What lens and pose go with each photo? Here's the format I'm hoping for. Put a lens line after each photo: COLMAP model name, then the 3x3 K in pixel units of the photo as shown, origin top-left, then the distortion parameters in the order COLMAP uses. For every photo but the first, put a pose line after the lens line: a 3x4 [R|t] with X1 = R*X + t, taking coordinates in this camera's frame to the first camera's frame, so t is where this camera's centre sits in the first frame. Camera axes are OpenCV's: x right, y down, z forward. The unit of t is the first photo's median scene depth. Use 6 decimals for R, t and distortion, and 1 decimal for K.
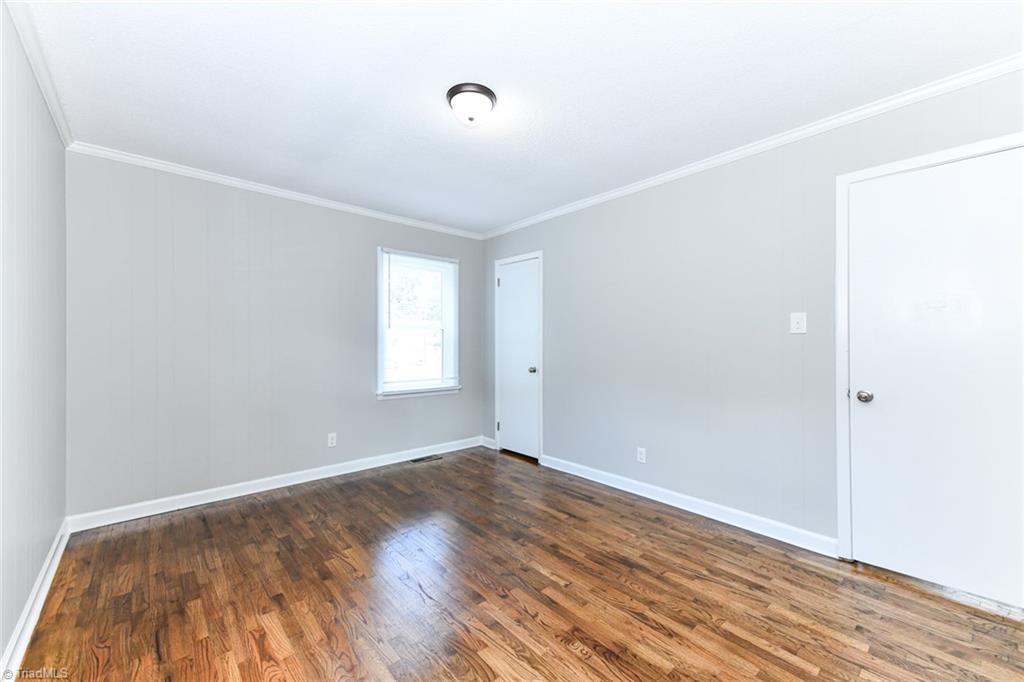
lens RADIAL K [[408.9, 0, 511.0], [0, 408.9, 341.6], [0, 0, 1]] dist [0.017770, -0.007007]
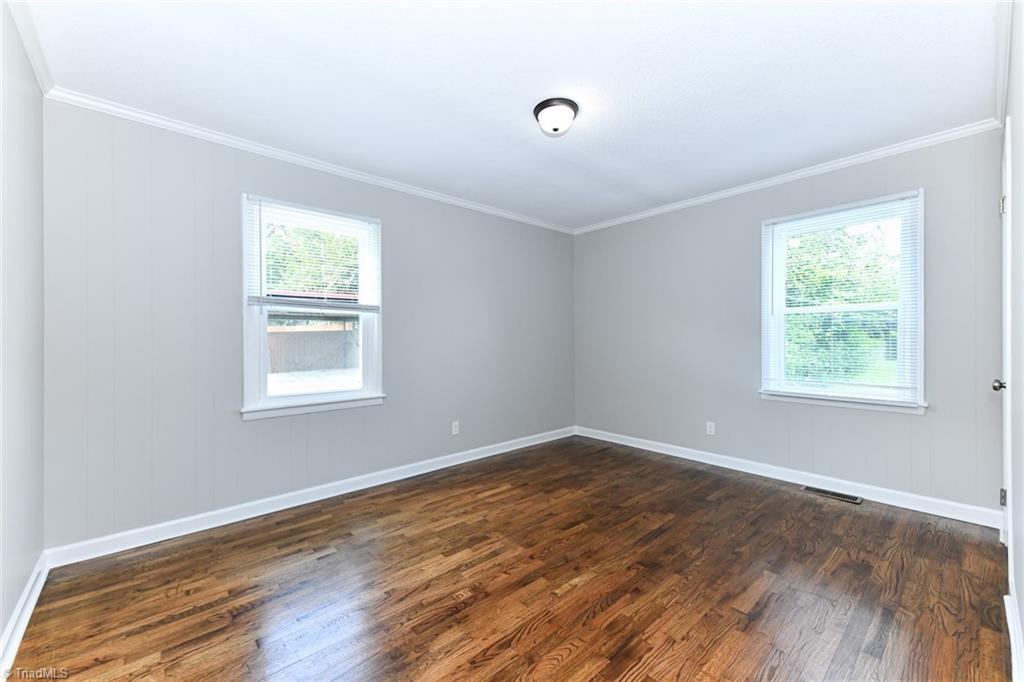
lens RADIAL K [[408.9, 0, 511.0], [0, 408.9, 341.6], [0, 0, 1]] dist [0.017770, -0.007007]
pose [[-0.006089, 0.008327, -0.999947, 0.873011], [0.005633, 0.999950, 0.008292, 0.017909], [0.999966, -0.005582, -0.006136, 0.759143]]
